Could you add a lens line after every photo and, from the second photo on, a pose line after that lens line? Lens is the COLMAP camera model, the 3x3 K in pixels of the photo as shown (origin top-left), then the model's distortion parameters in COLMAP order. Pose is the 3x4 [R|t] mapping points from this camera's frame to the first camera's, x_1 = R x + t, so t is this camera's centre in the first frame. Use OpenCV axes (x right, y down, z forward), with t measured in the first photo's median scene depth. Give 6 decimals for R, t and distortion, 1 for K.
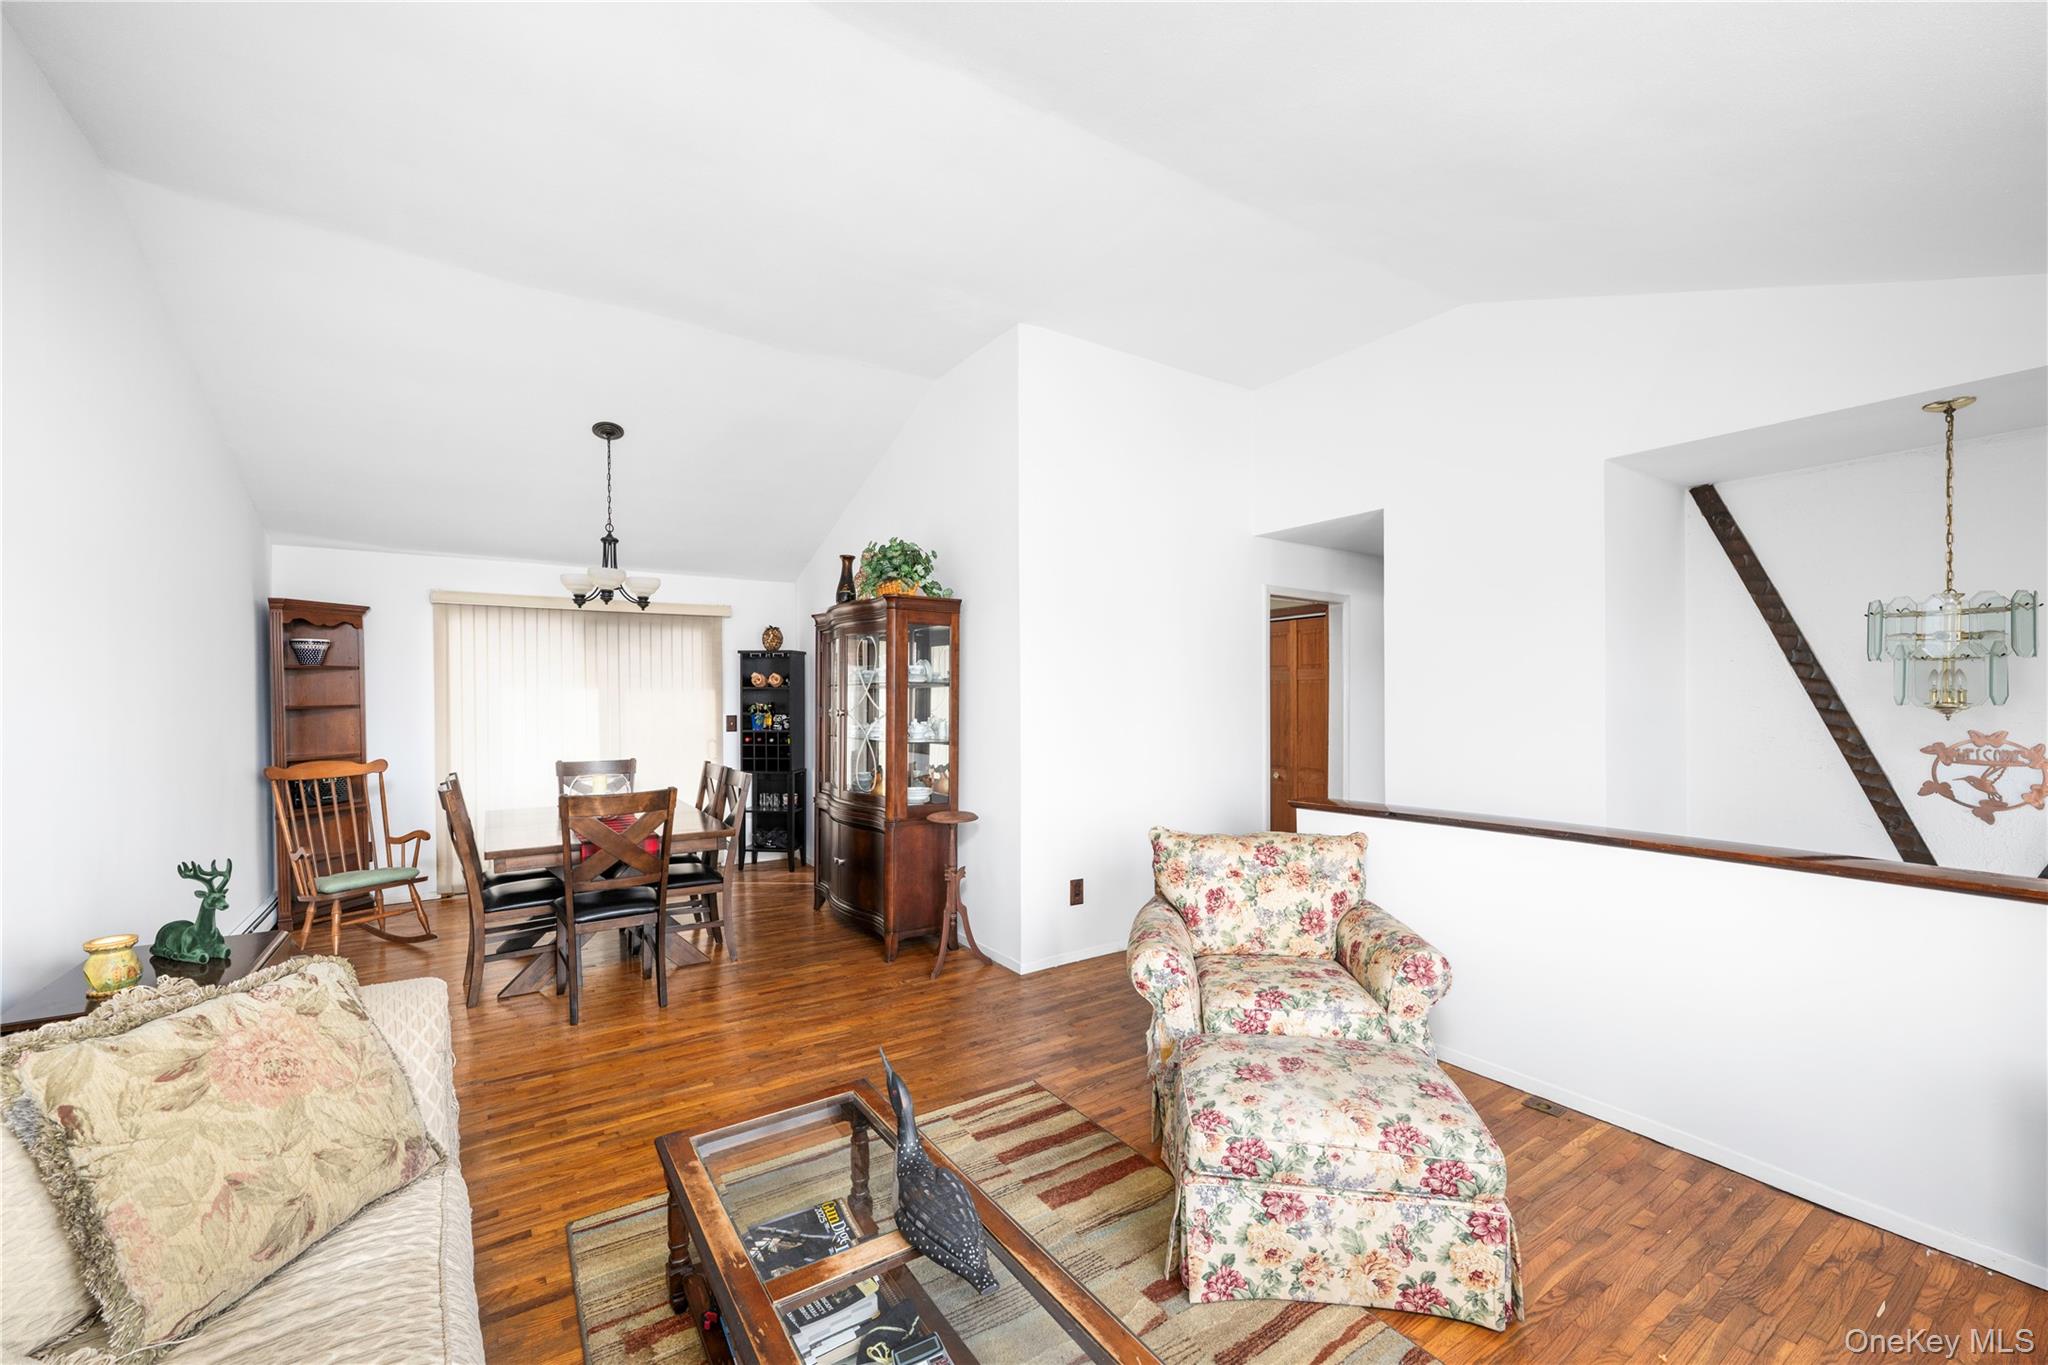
lens RADIAL K [[817.4, 0, 1022.8], [0, 817.4, 688.0], [0, 0, 1]] dist [-0.004099, -0.000050]
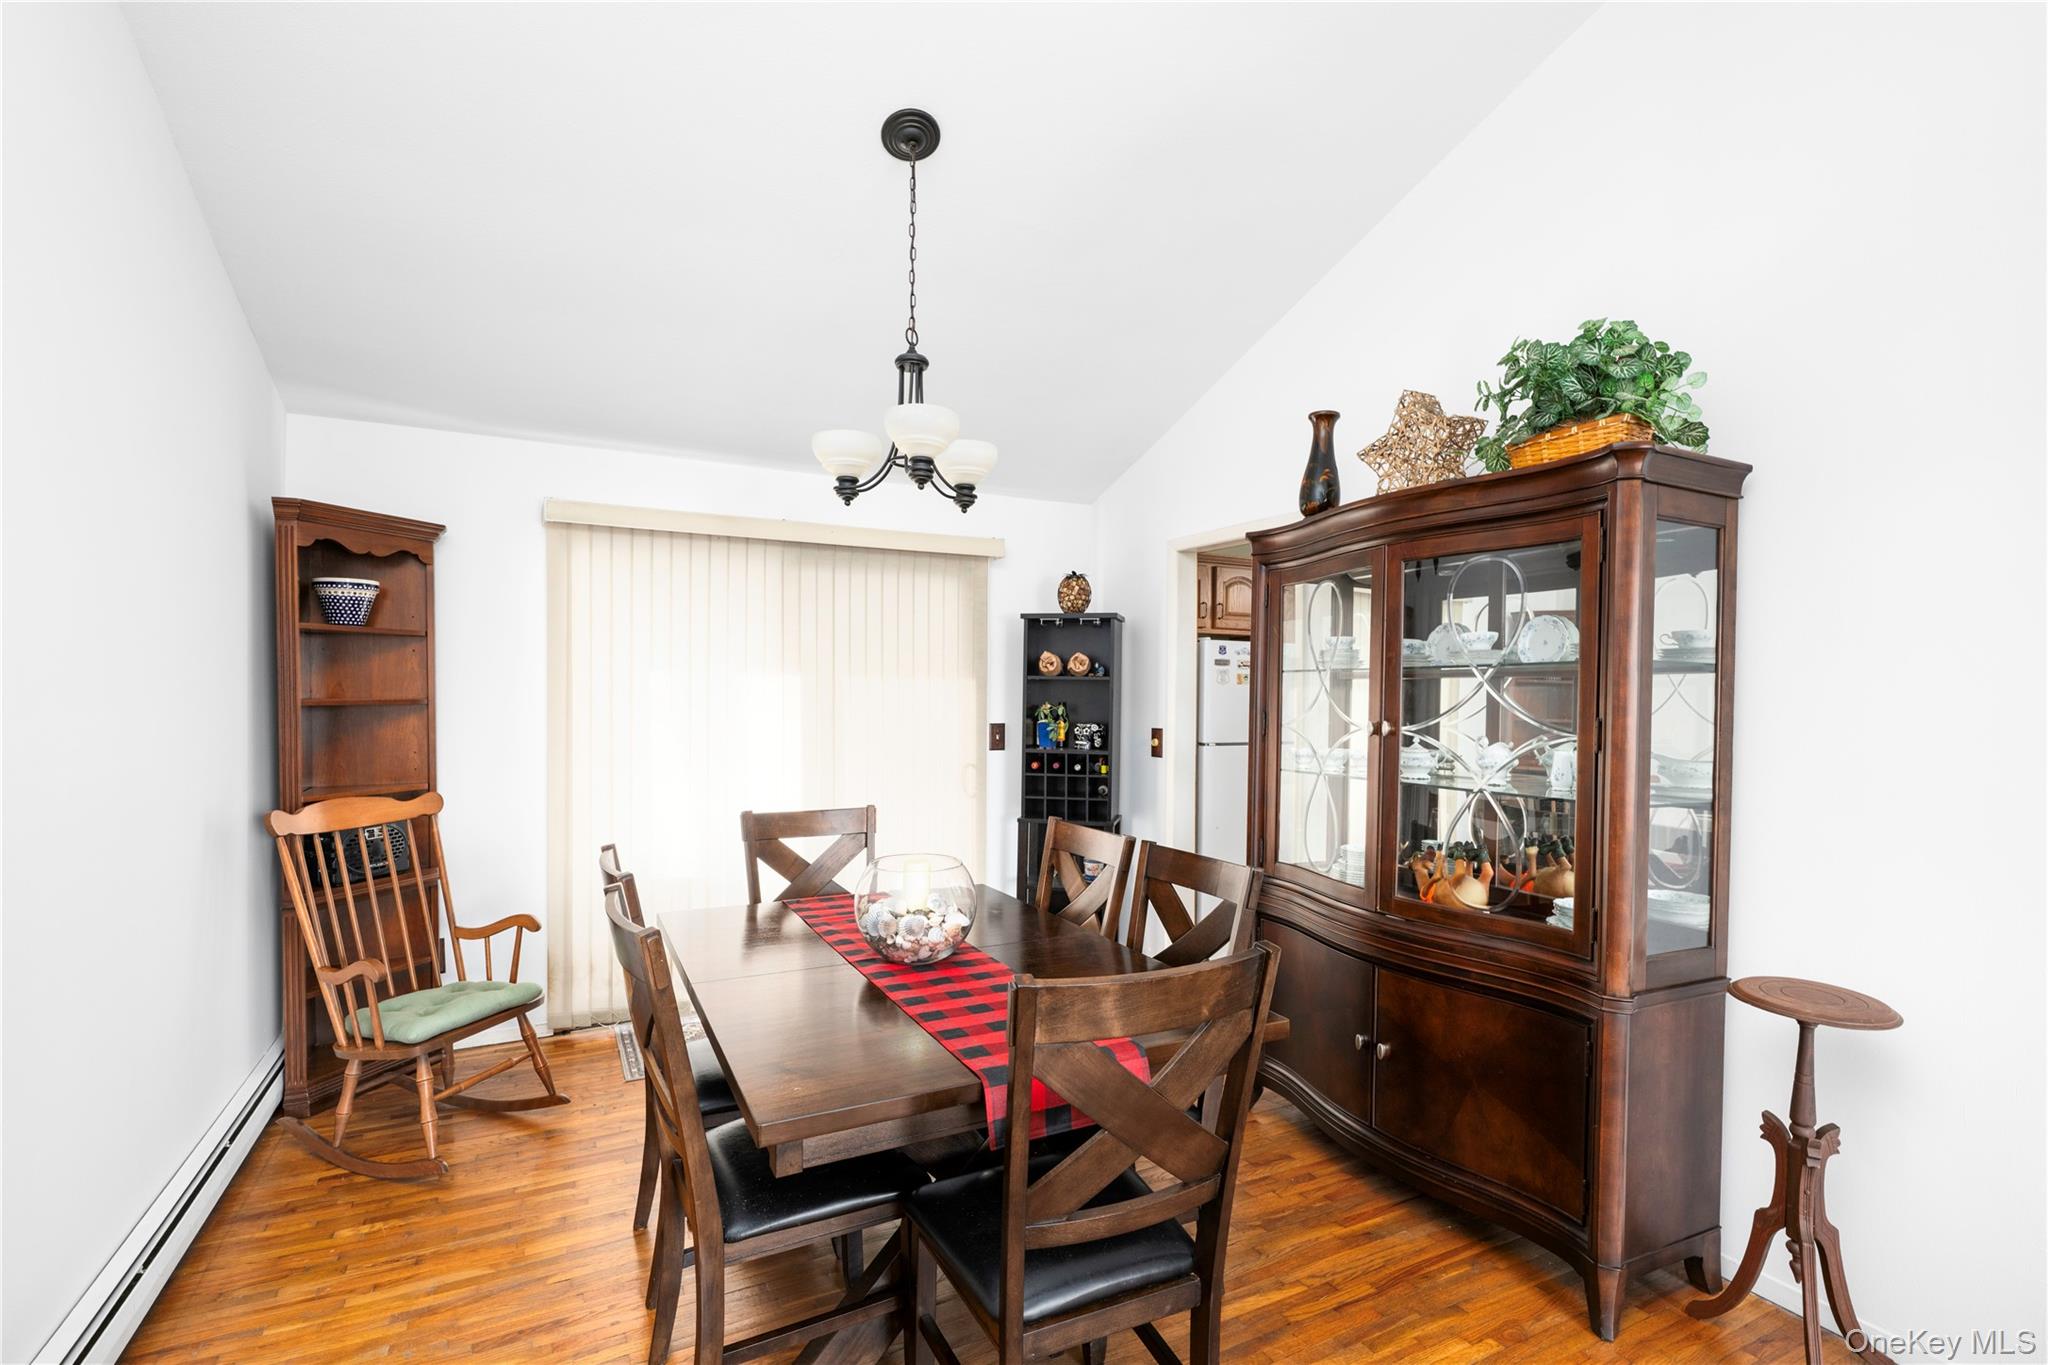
lens RADIAL K [[944.4, 0, 1022.5], [0, 944.4, 700.5], [0, 0, 1]] dist [-0.017012, -0.000276]
pose [[0.993977, 0.006859, -0.109377, -0.326960], [-0.005379, 0.999890, 0.013821, 0.008547], [0.109460, -0.013150, 0.993904, 0.391303]]
